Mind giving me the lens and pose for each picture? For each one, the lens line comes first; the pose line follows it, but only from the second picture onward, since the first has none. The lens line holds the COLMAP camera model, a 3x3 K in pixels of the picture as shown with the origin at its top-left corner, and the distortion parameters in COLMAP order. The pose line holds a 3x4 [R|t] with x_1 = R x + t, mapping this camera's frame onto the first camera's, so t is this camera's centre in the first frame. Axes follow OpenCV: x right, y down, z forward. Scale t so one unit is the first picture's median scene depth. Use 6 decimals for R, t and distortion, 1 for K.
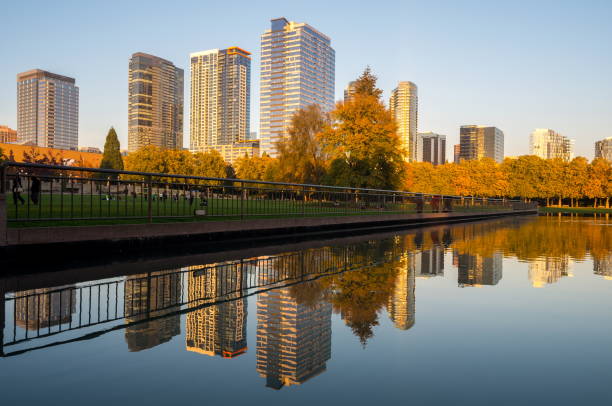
lens RADIAL K [[509.0, 0, 306.0], [0, 509.0, 203.0], [0, 0, 1]] dist [0.003455, -0.002061]
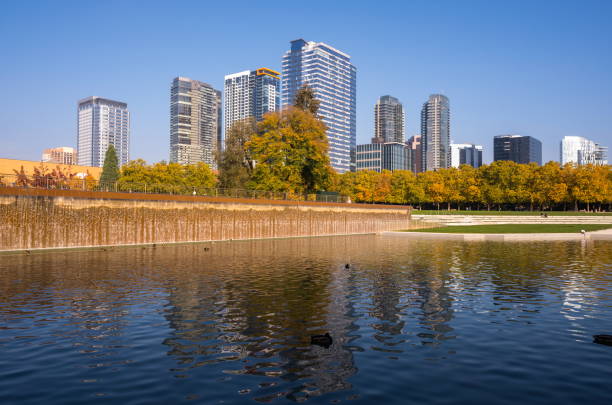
lens RADIAL K [[493.6, 0, 306.0], [0, 493.6, 202.5], [0, 0, 1]] dist [0.002110, 0.000003]
pose [[0.991806, -0.010782, -0.127294, 0.075048], [0.007069, 0.999537, -0.029586, 0.006067], [0.127554, 0.028444, 0.991424, -0.006556]]
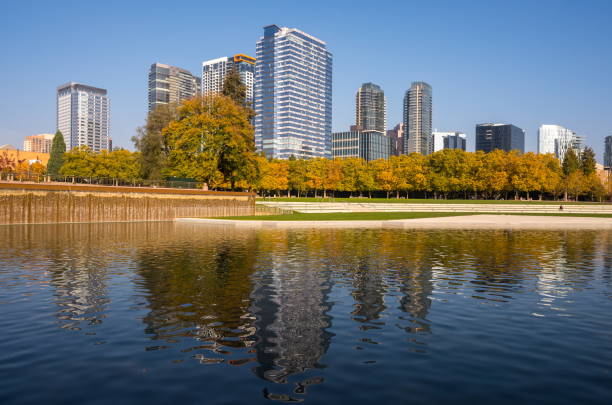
lens RADIAL K [[493.6, 0, 306.0], [0, 493.6, 202.5], [0, 0, 1]] dist [0.002110, 0.000003]
pose [[0.992118, -0.003838, -0.125248, 0.118997], [0.003150, 0.999979, -0.005689, 0.006692], [0.125268, 0.005250, 0.992109, 0.002380]]
